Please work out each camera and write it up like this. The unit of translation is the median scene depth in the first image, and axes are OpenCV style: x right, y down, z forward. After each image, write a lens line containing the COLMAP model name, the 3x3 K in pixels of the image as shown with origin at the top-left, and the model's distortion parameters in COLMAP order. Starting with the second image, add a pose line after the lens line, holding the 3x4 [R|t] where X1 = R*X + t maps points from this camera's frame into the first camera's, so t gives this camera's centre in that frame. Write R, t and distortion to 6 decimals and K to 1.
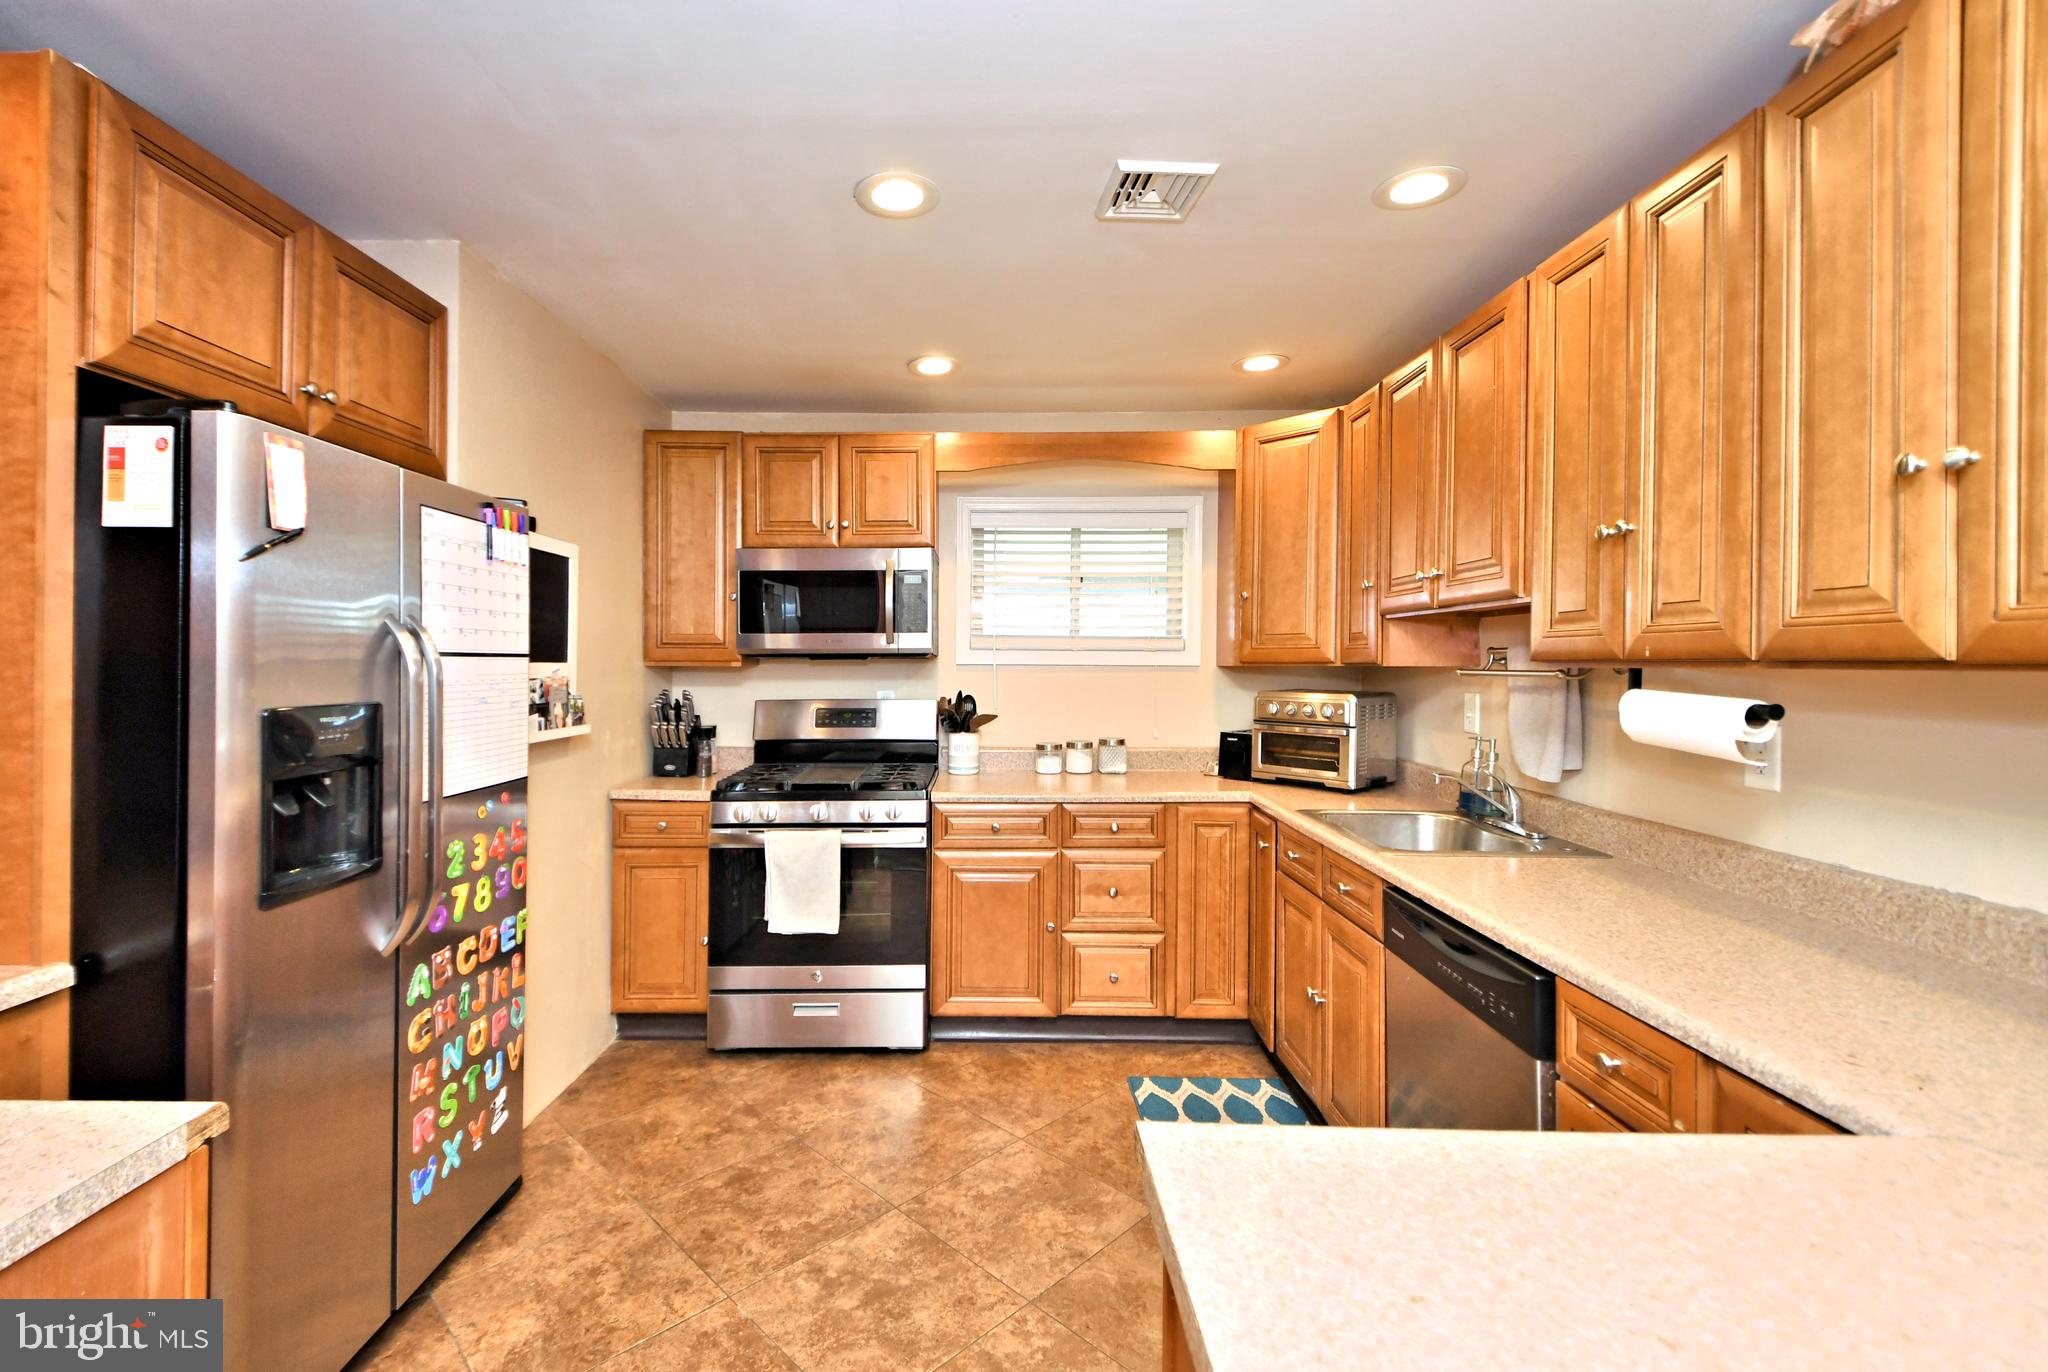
lens RADIAL K [[892.0, 0, 1012.3], [0, 892.0, 672.7], [0, 0, 1]] dist [0.010714, -0.000237]
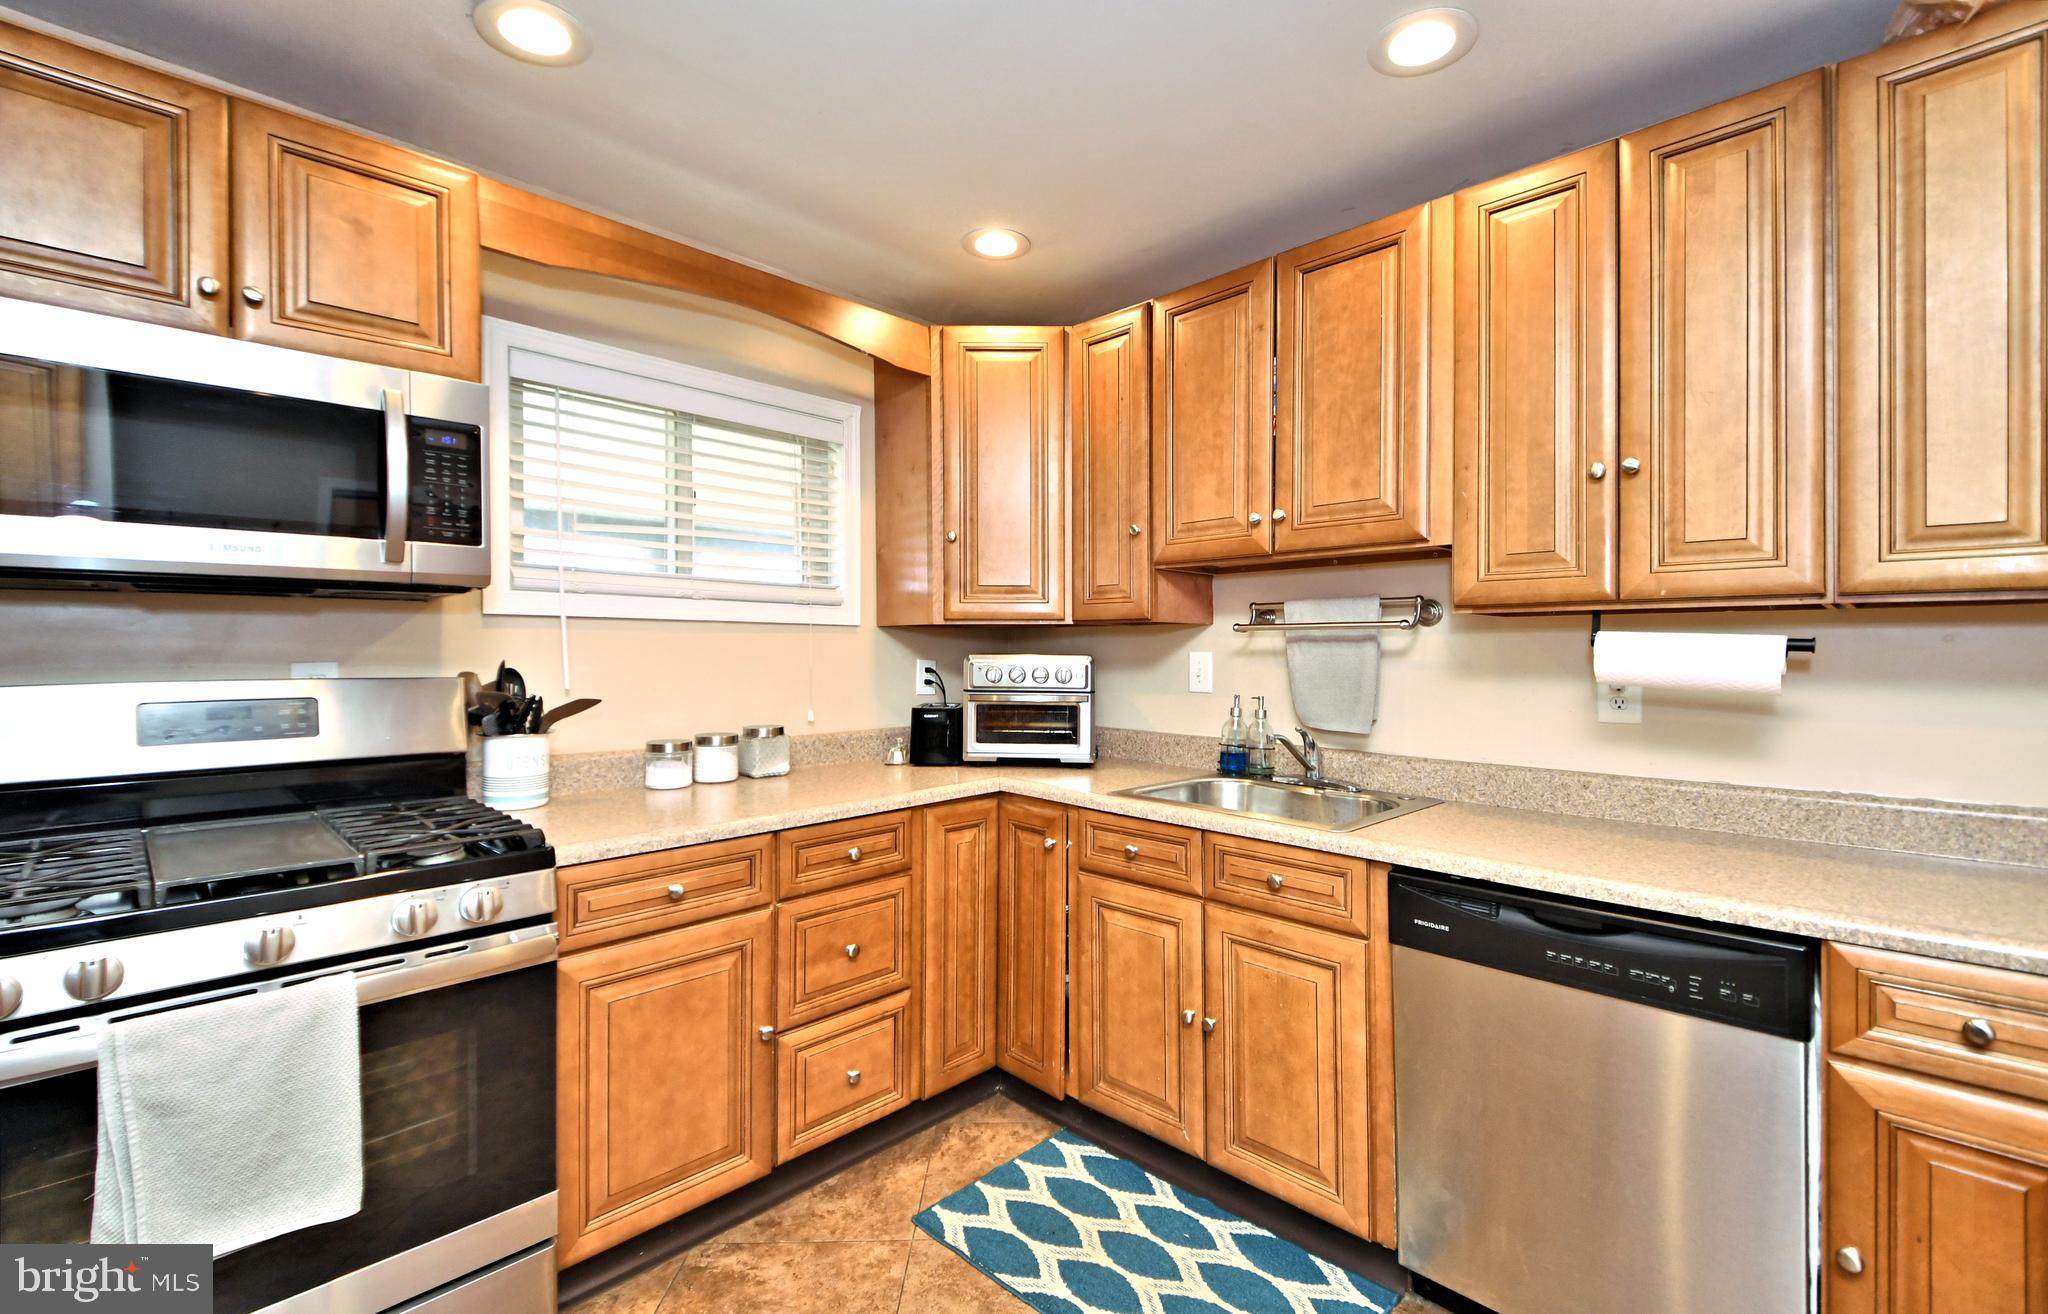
lens RADIAL K [[862.6, 0, 1072.8], [0, 862.6, 660.3], [0, 0, 1]] dist [0.032190, -0.012202]
pose [[0.695710, -0.012528, 0.718213, -0.270003], [0.007474, 0.999920, 0.010203, 0.022901], [-0.718284, -0.001730, 0.695748, 0.473454]]
